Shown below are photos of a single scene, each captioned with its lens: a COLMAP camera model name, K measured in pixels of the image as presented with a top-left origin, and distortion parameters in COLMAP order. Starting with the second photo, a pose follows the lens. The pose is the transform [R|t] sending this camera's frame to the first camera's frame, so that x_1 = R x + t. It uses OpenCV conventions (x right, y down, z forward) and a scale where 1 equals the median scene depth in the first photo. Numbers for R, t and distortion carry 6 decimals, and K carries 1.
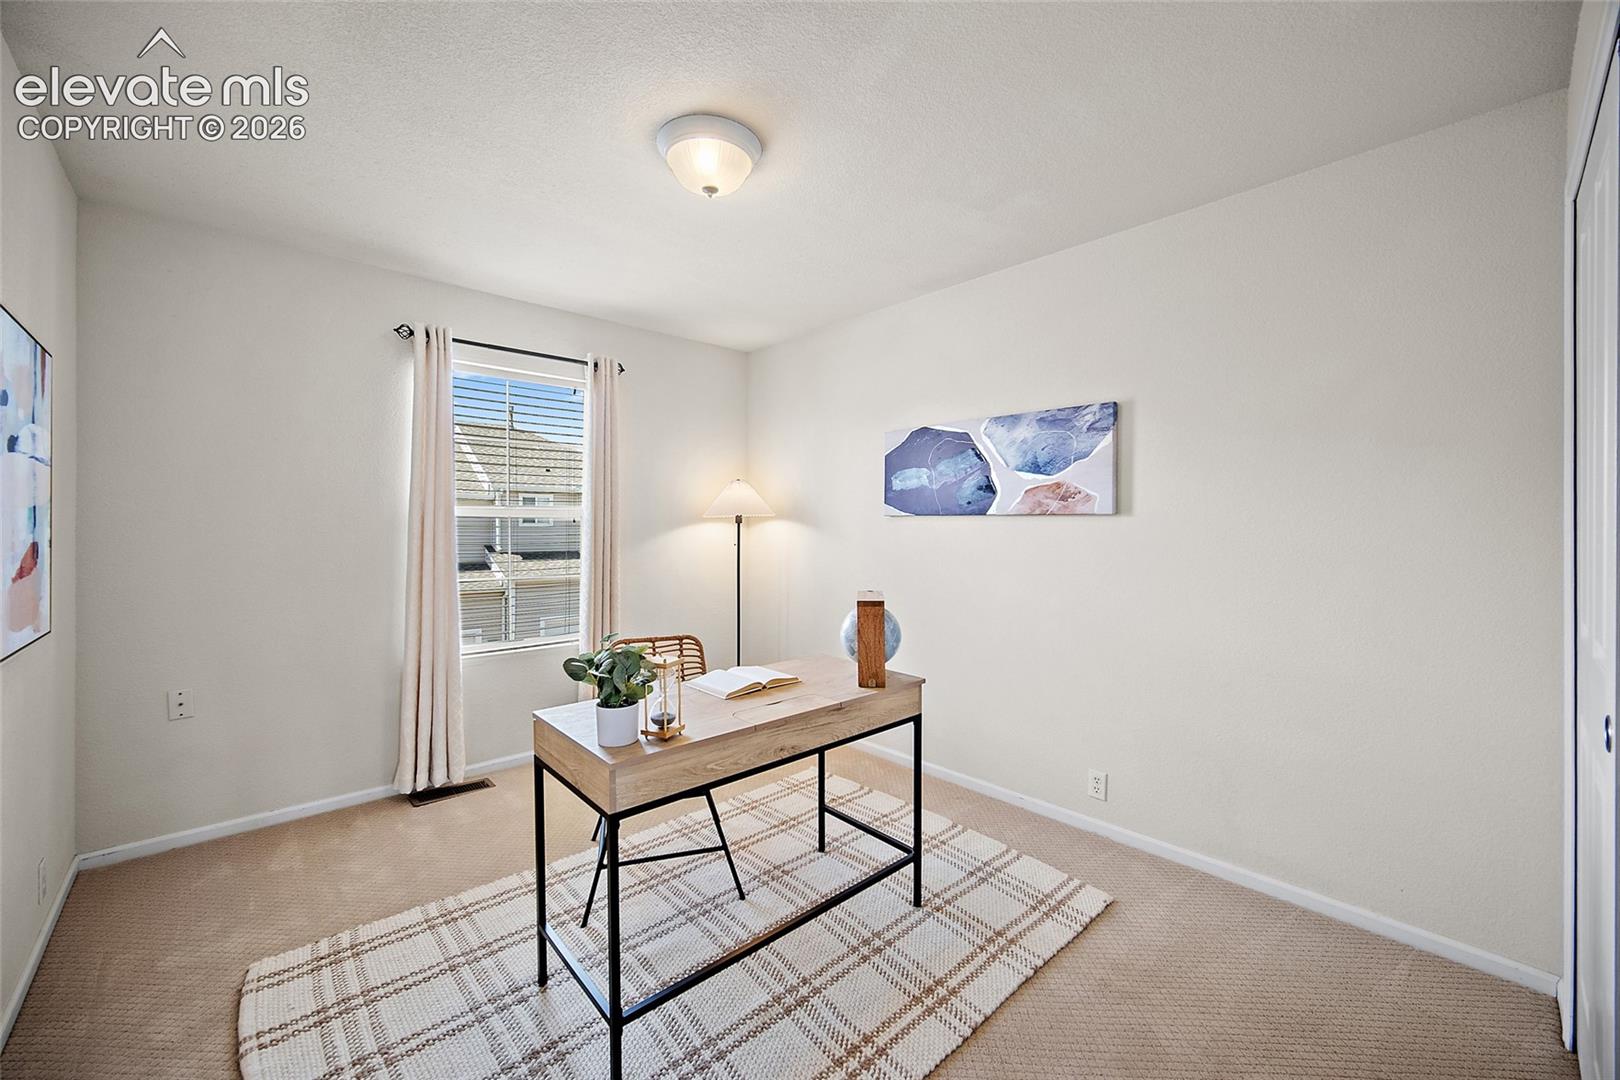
lens RADIAL K [[631.9, 0, 814.8], [0, 631.9, 526.8], [0, 0, 1]] dist [-0.000262, -0.000068]
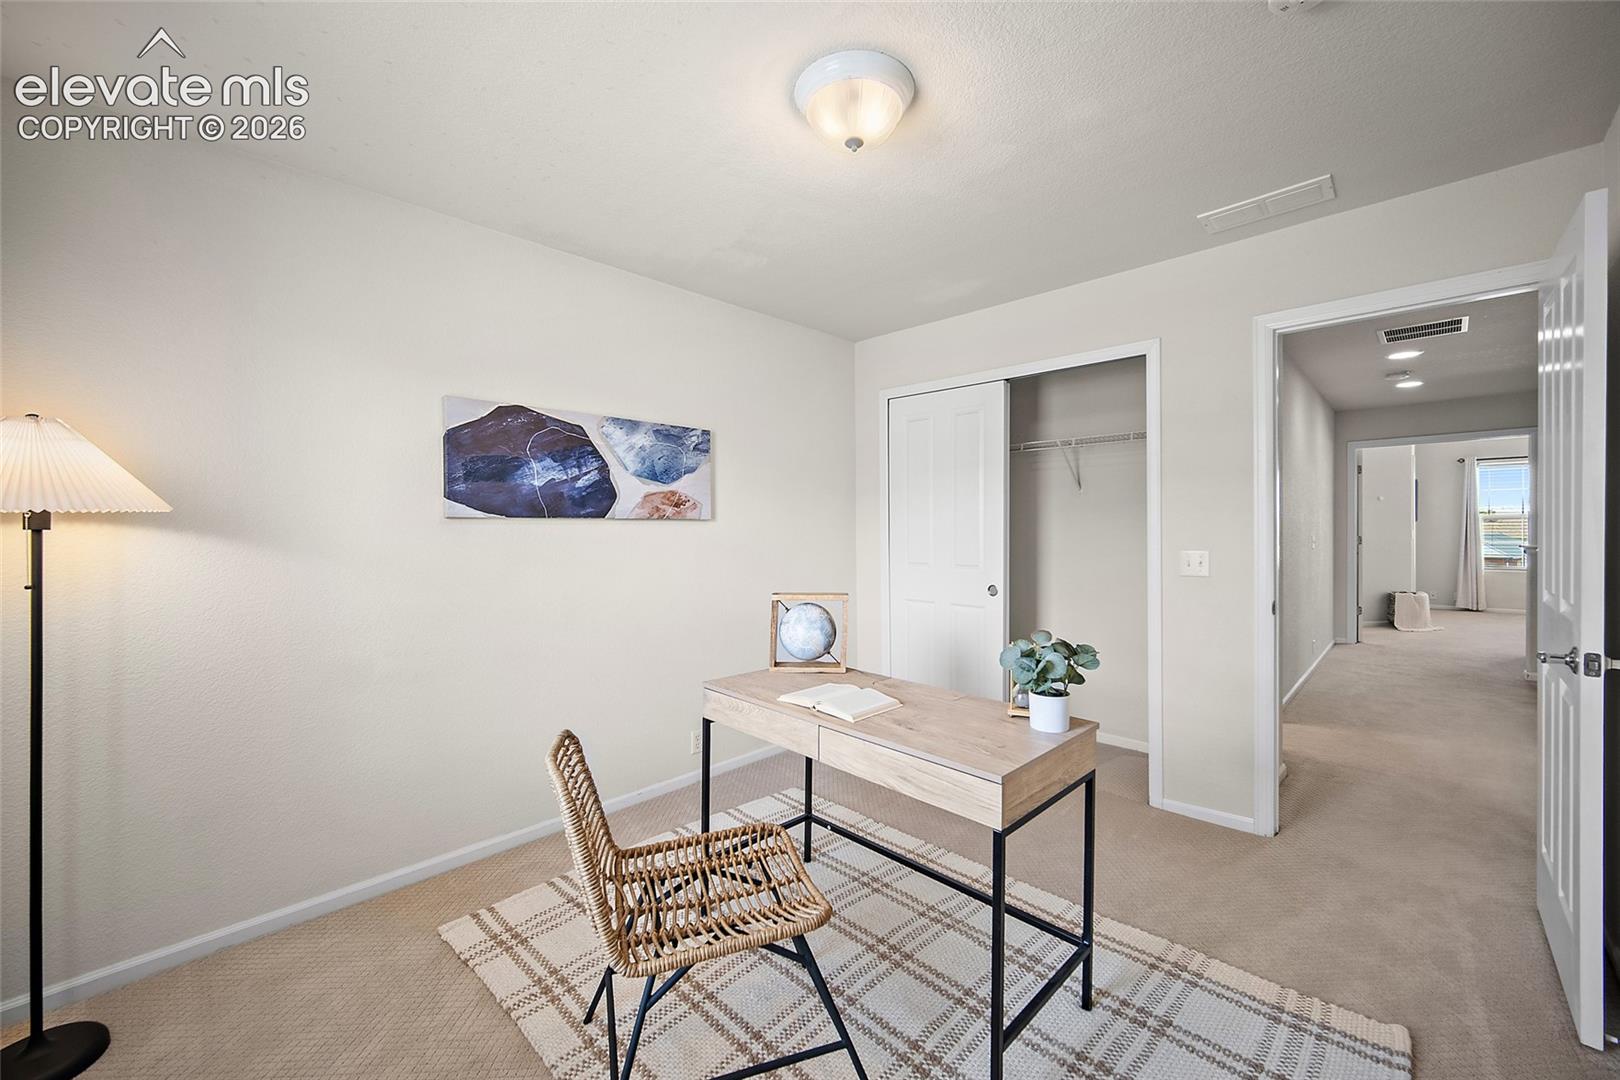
lens RADIAL K [[631.9, 0, 814.8], [0, 631.9, 526.8], [0, 0, 1]] dist [-0.000262, -0.000068]
pose [[-0.043889, -0.004993, 0.999024, -0.739611], [0.004240, 0.999978, 0.005184, -0.010287], [-0.999027, 0.004463, -0.043867, 0.778597]]
